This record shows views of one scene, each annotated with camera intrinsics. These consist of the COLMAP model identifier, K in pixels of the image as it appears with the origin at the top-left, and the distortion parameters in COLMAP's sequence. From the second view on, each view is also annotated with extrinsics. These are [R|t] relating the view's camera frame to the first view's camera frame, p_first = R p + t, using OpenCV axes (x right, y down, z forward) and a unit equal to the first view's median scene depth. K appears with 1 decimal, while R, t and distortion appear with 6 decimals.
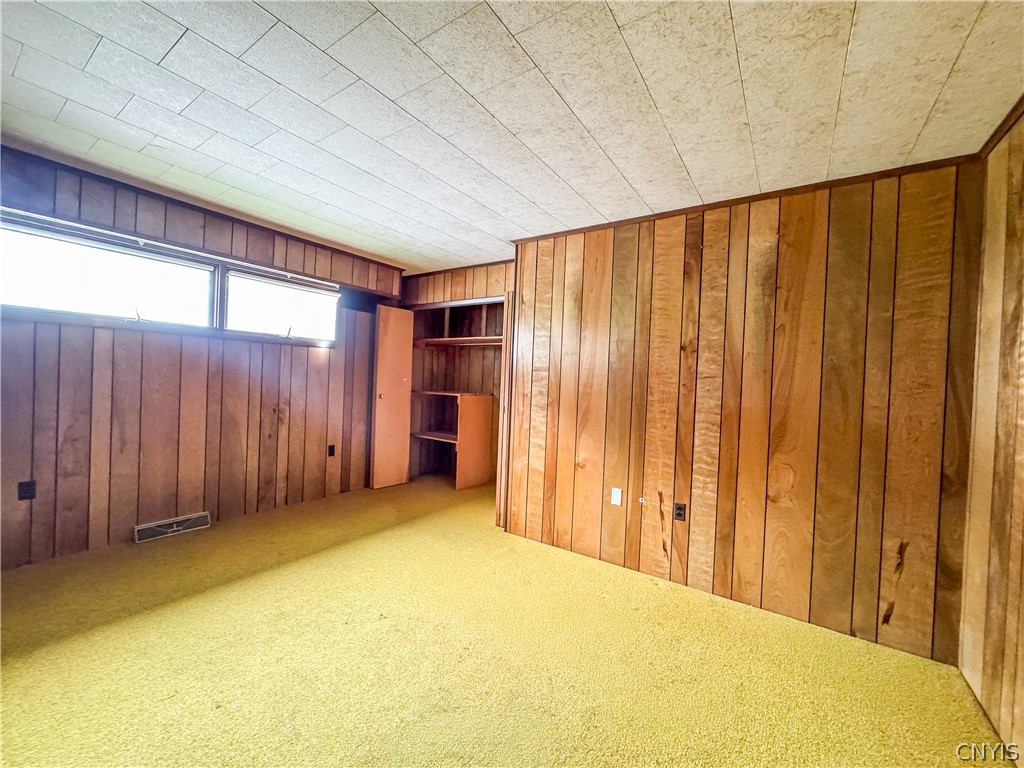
lens RADIAL K [[409.3, 0, 510.3], [0, 409.3, 383.8], [0, 0, 1]] dist [-0.002957, 0.000611]
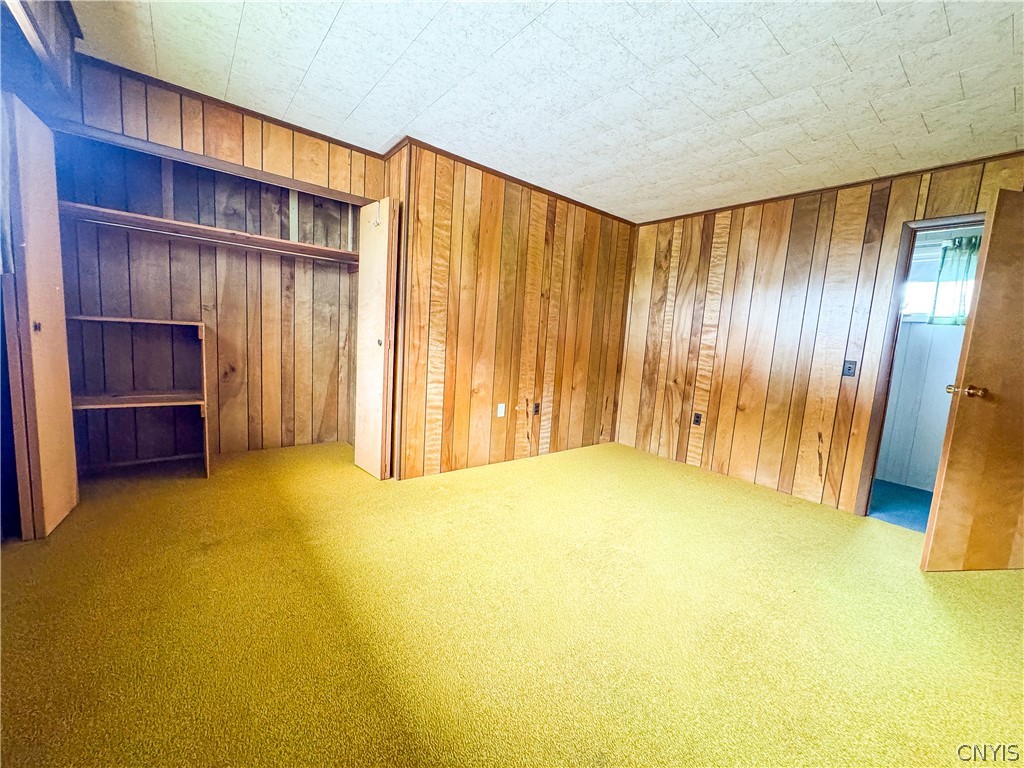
lens RADIAL K [[409.3, 0, 510.3], [0, 409.3, 383.8], [0, 0, 1]] dist [-0.002957, 0.000611]
pose [[0.291661, -0.131697, 0.947412, -0.930184], [-0.042395, 0.987723, 0.150352, 0.007010], [-0.955582, -0.084017, 0.282497, 0.644440]]
